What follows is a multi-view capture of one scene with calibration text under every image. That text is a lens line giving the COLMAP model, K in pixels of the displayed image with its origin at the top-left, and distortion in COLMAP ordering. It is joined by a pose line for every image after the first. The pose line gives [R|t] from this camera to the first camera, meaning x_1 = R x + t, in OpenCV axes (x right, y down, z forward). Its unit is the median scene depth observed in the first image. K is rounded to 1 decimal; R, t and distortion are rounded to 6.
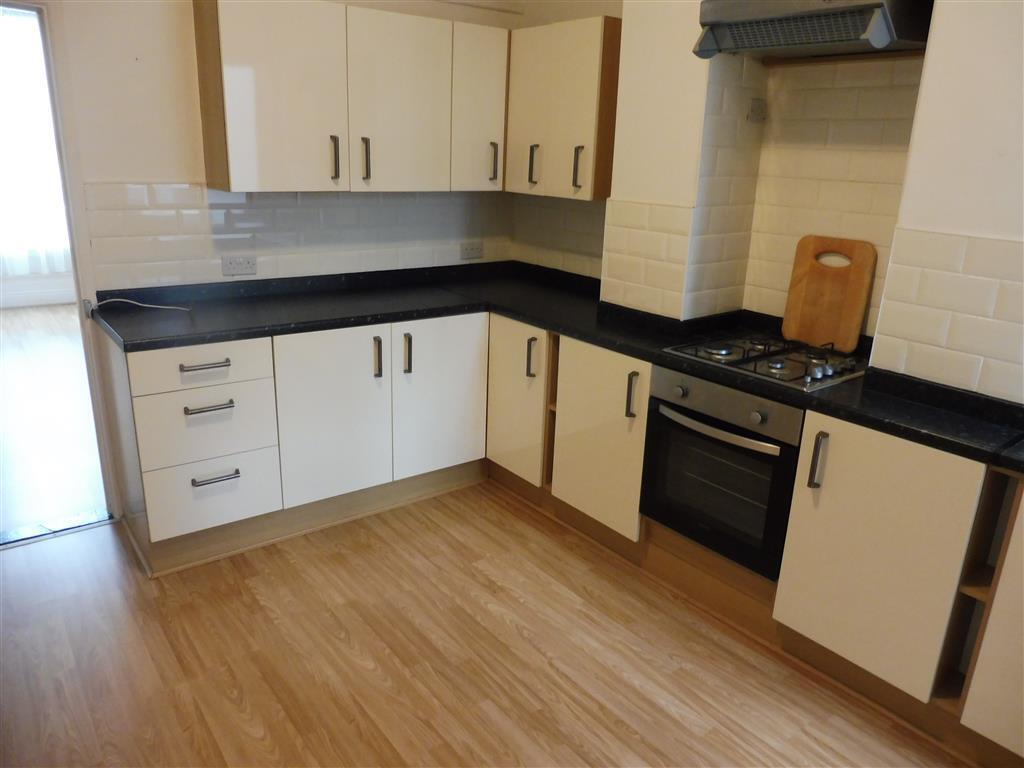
lens RADIAL K [[728.6, 0, 515.4], [0, 728.6, 382.6], [0, 0, 1]] dist [-0.045275, -0.001861]
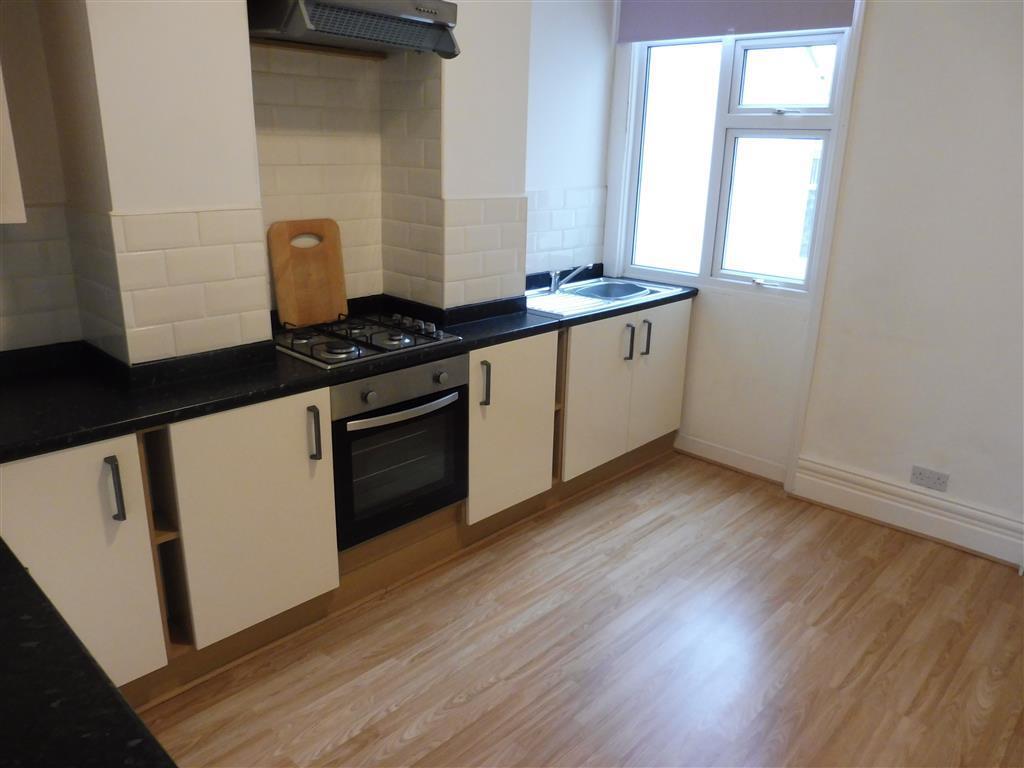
lens RADIAL K [[728.6, 0, 515.4], [0, 728.6, 382.6], [0, 0, 1]] dist [-0.045275, -0.001861]
pose [[-0.146287, -0.330007, 0.932575, -0.684633], [0.268819, 0.893980, 0.358518, -0.294539], [-0.952017, 0.303141, -0.042066, 0.852772]]
